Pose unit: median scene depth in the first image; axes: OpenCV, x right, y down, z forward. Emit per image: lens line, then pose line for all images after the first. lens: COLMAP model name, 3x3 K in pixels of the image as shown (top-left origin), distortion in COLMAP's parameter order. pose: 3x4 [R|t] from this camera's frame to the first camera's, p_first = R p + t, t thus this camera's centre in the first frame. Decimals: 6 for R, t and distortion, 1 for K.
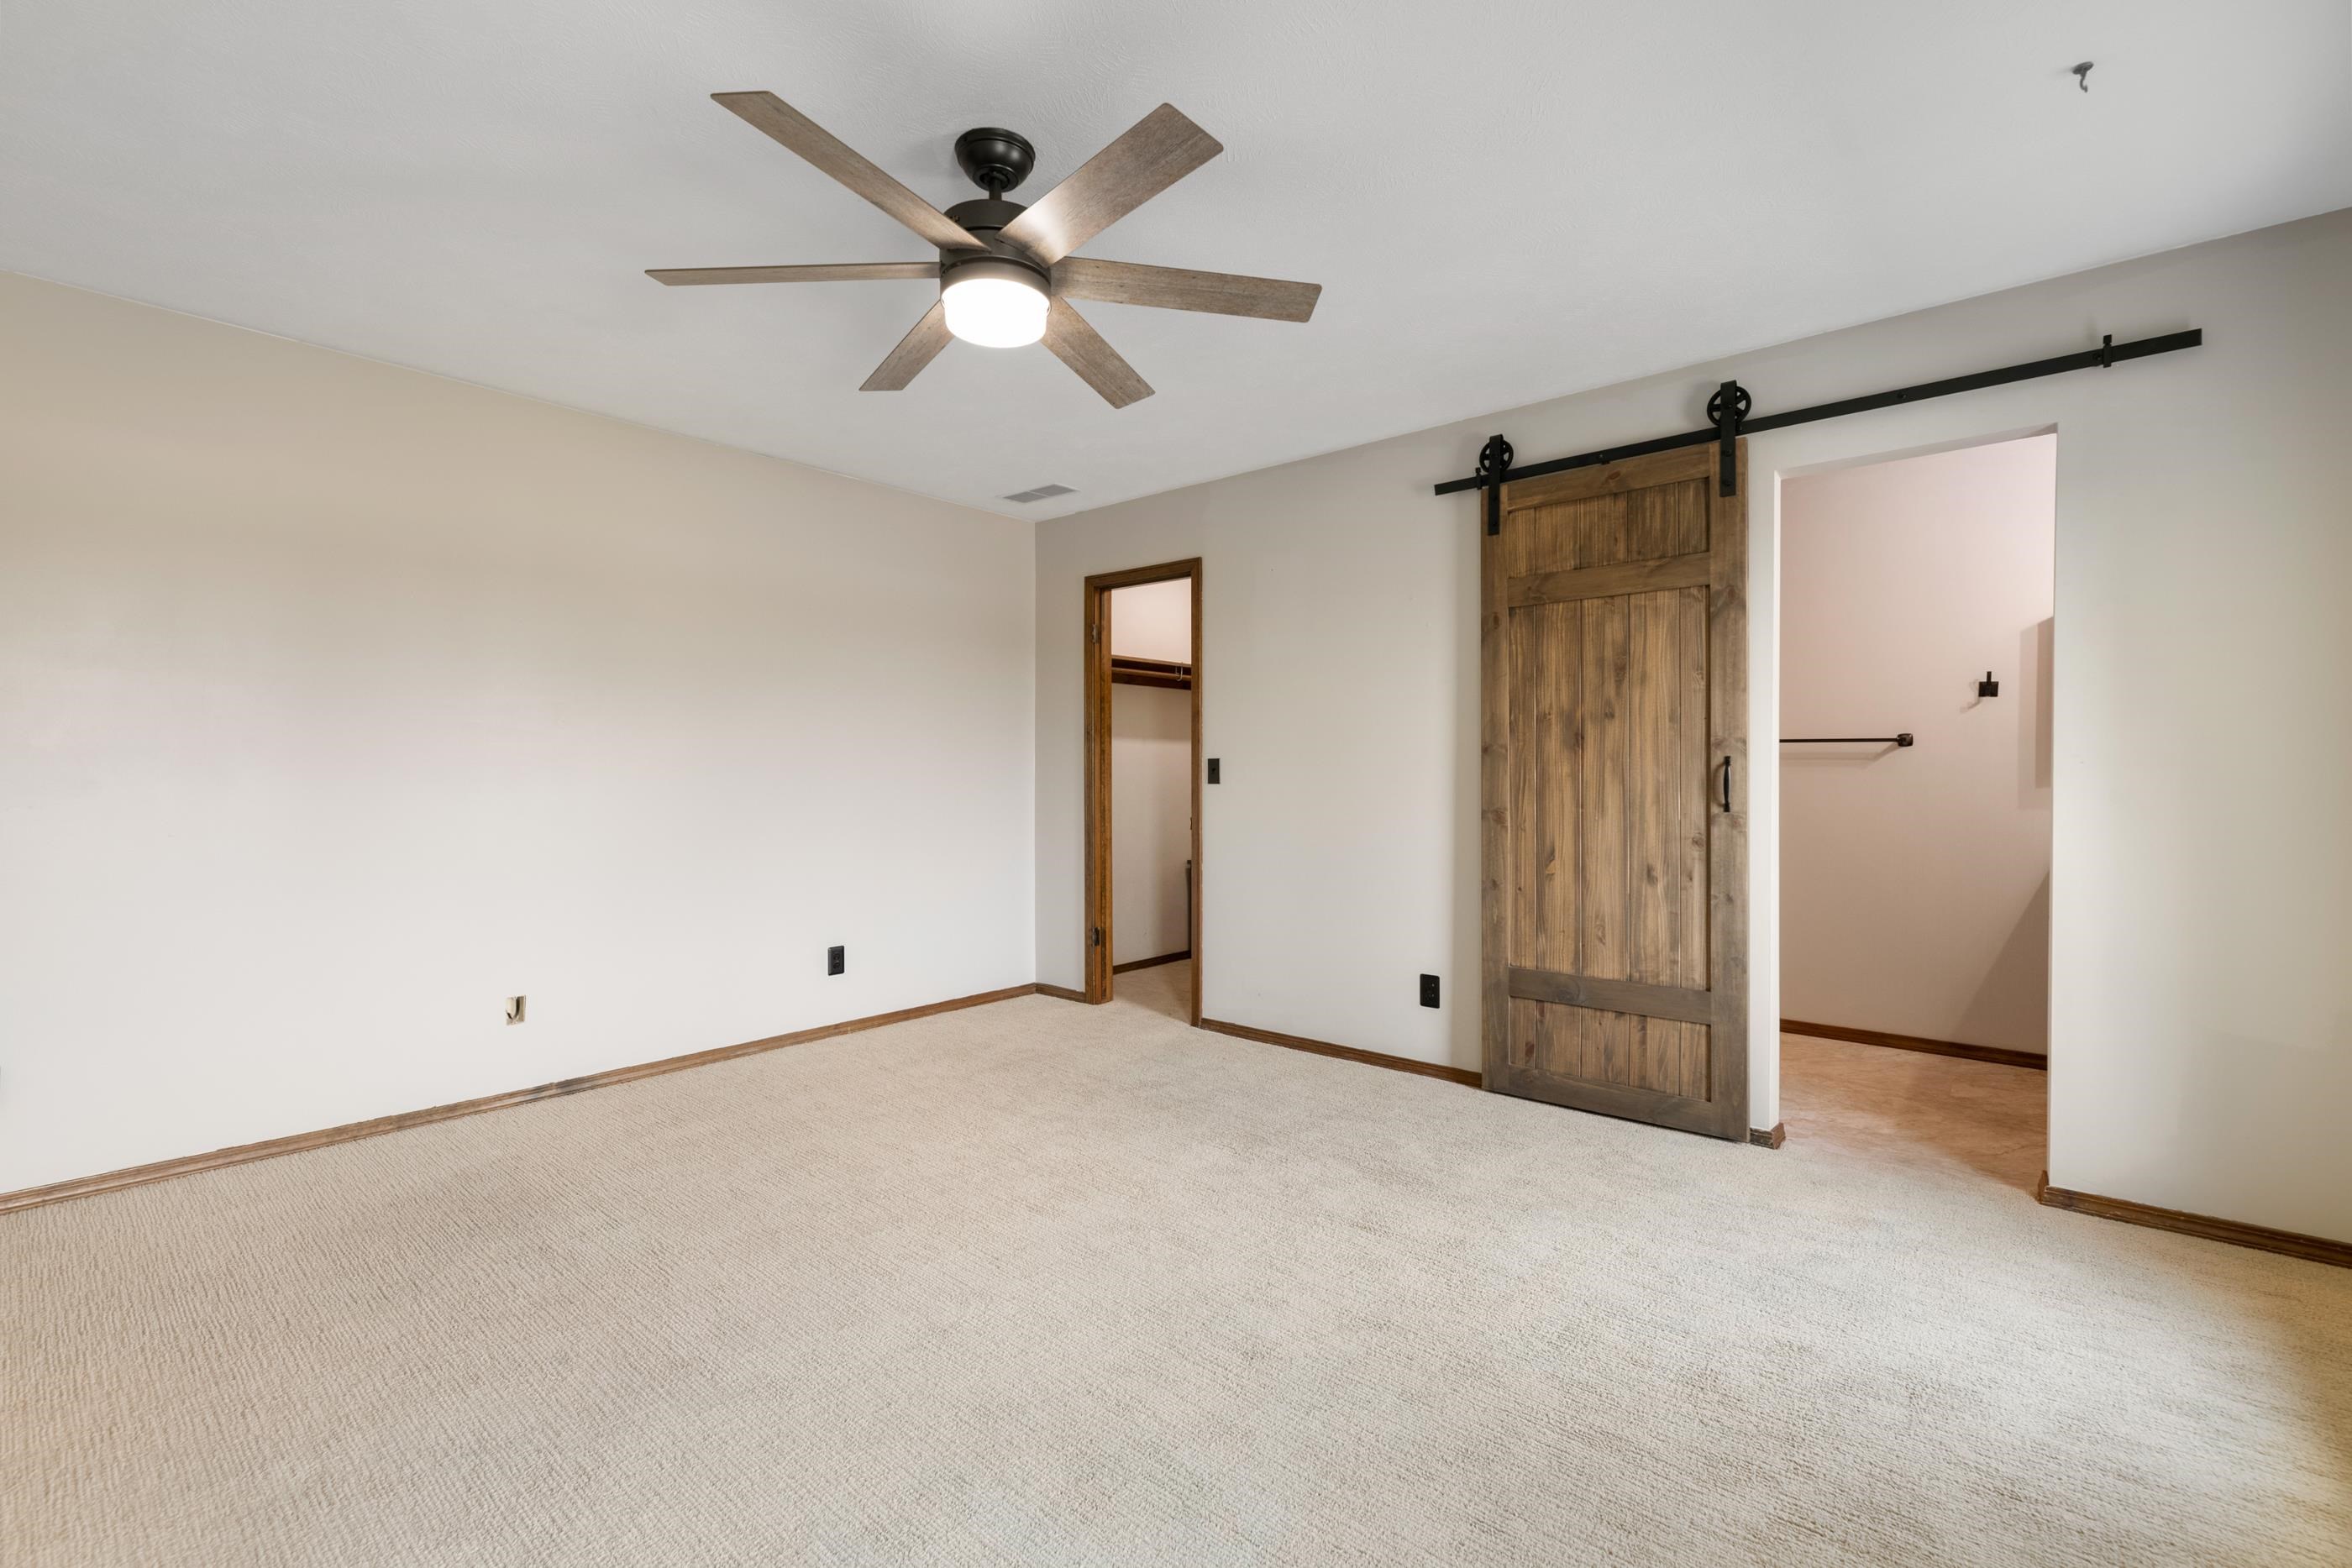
lens RADIAL K [[1031.2, 0, 1182.6], [0, 1031.2, 784.4], [0, 0, 1]] dist [-0.001163, -0.002264]
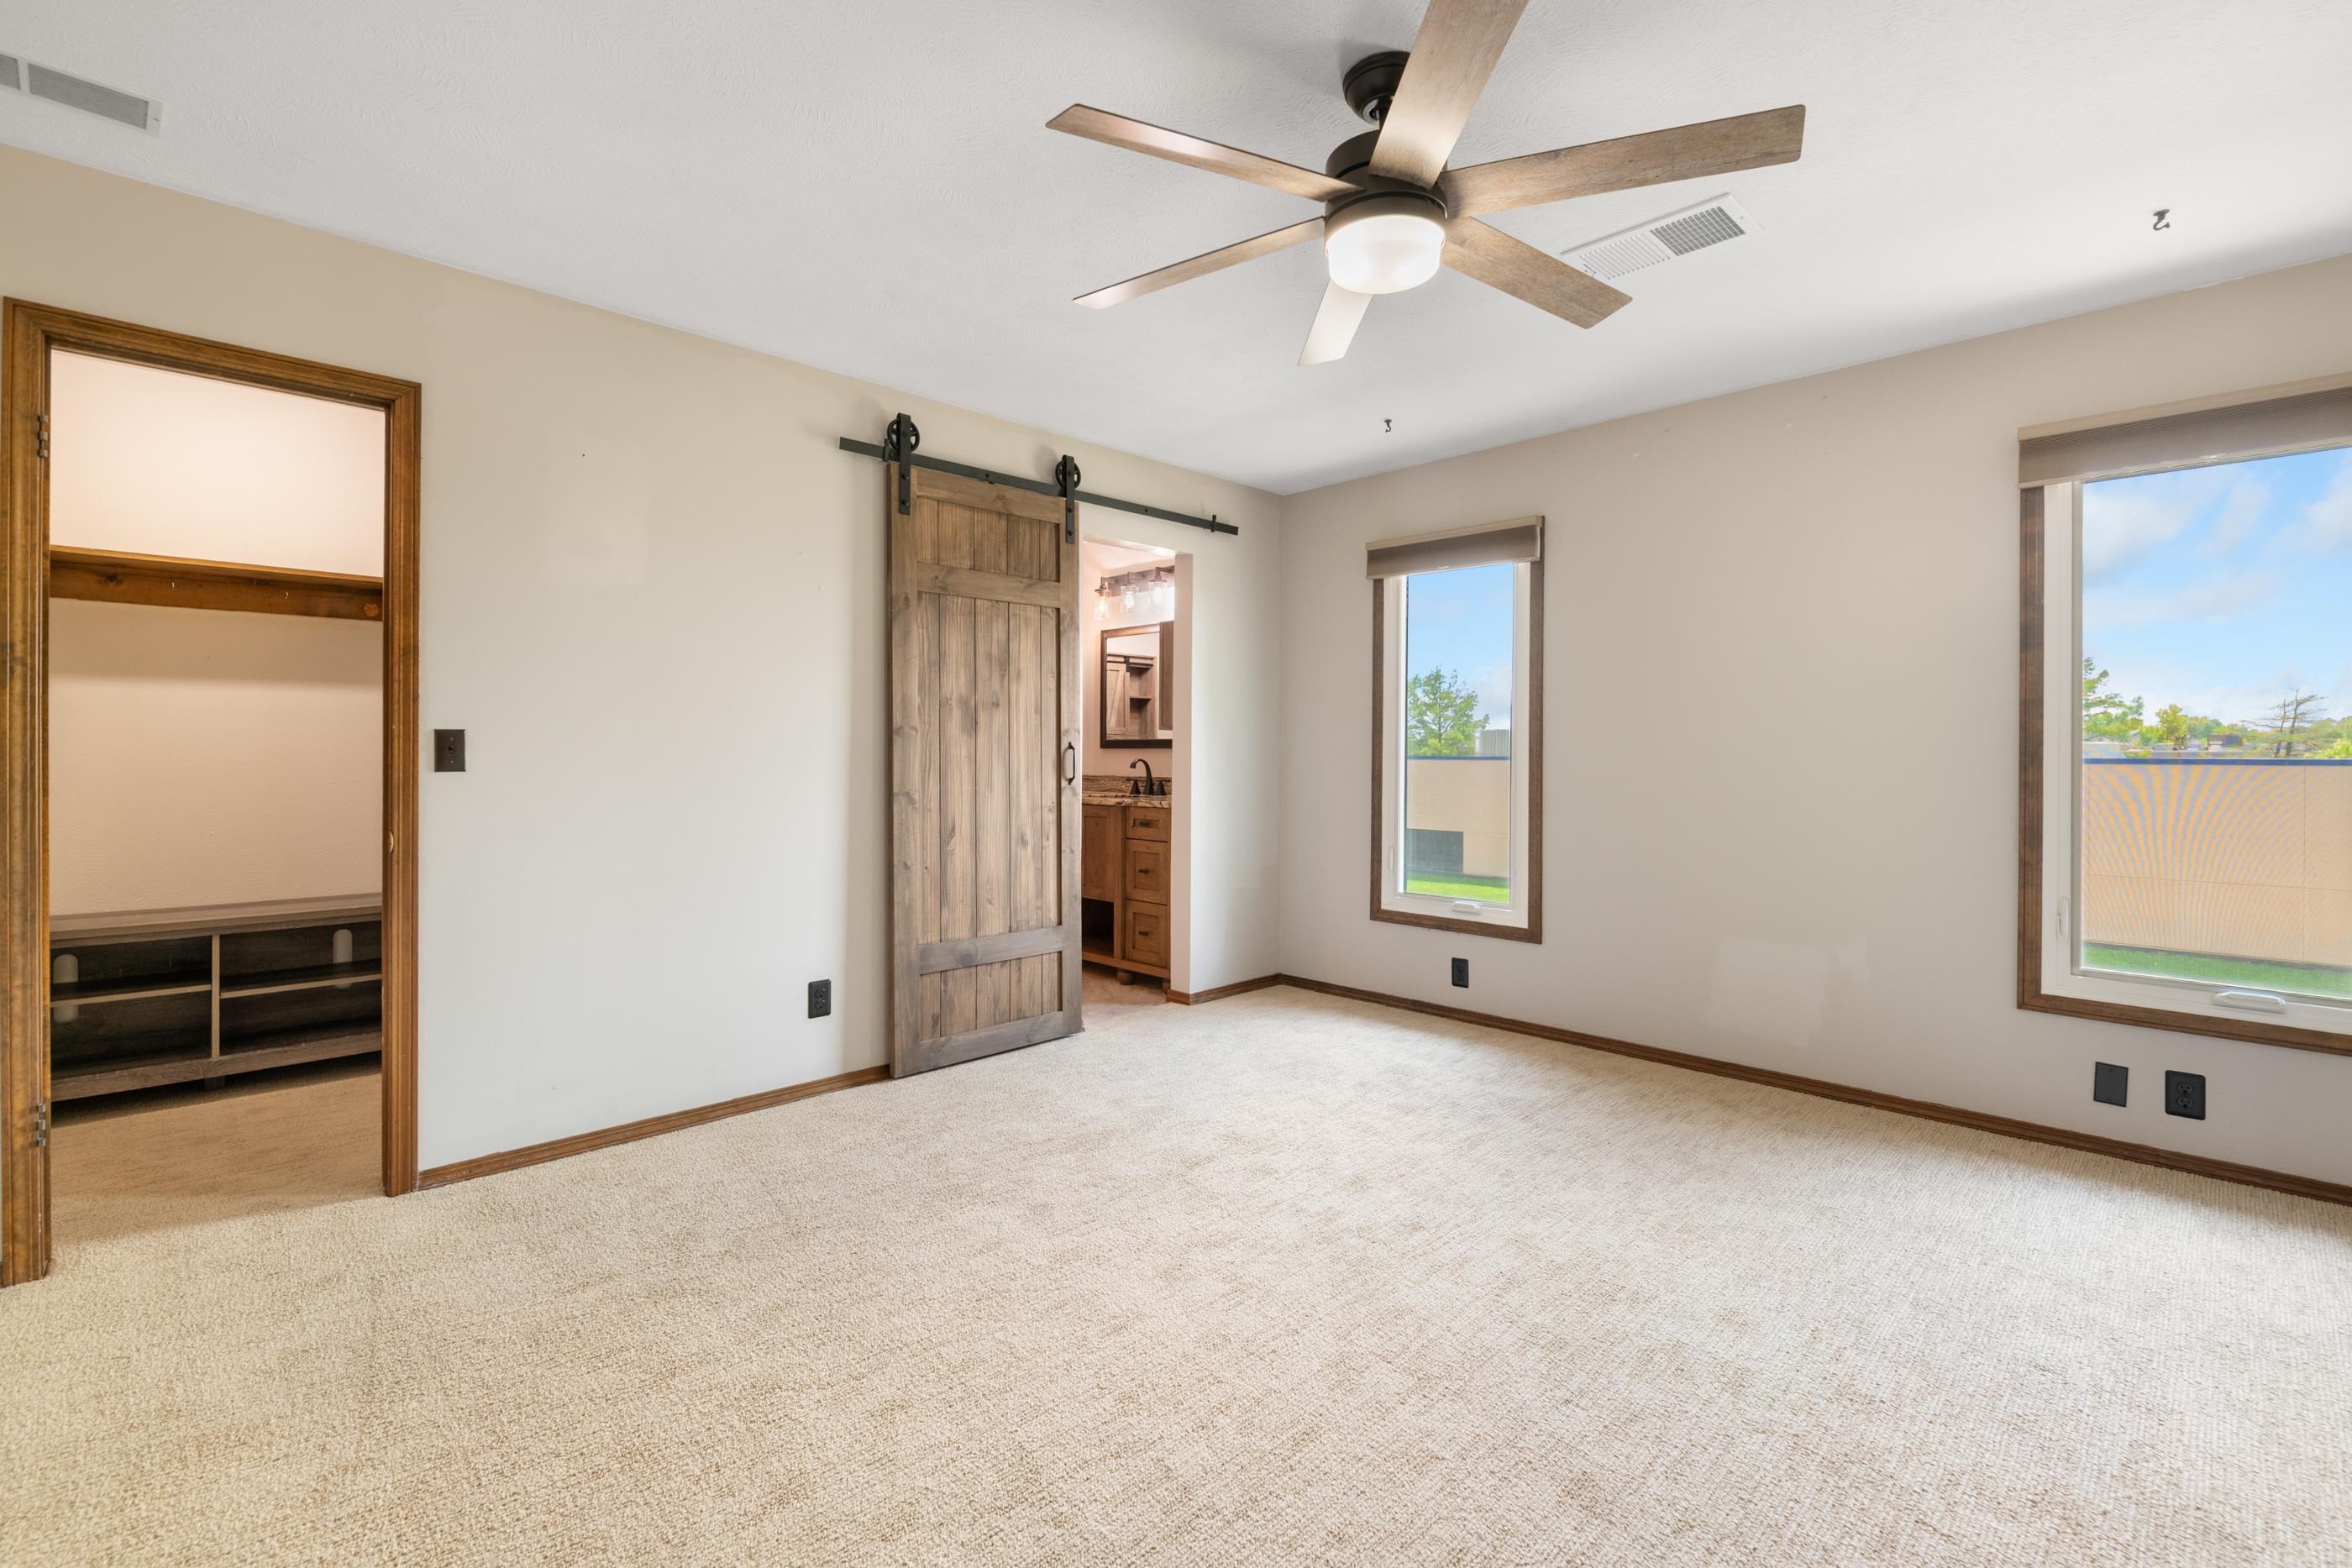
lens RADIAL K [[1031.2, 0, 1169.1], [0, 1031.2, 761.1], [0, 0, 1]] dist [-0.001163, -0.002264]
pose [[0.084857, -0.007273, 0.996367, -0.699393], [0.007255, 0.999951, 0.006682, -0.010243], [-0.996367, 0.006661, 0.084906, 0.697950]]
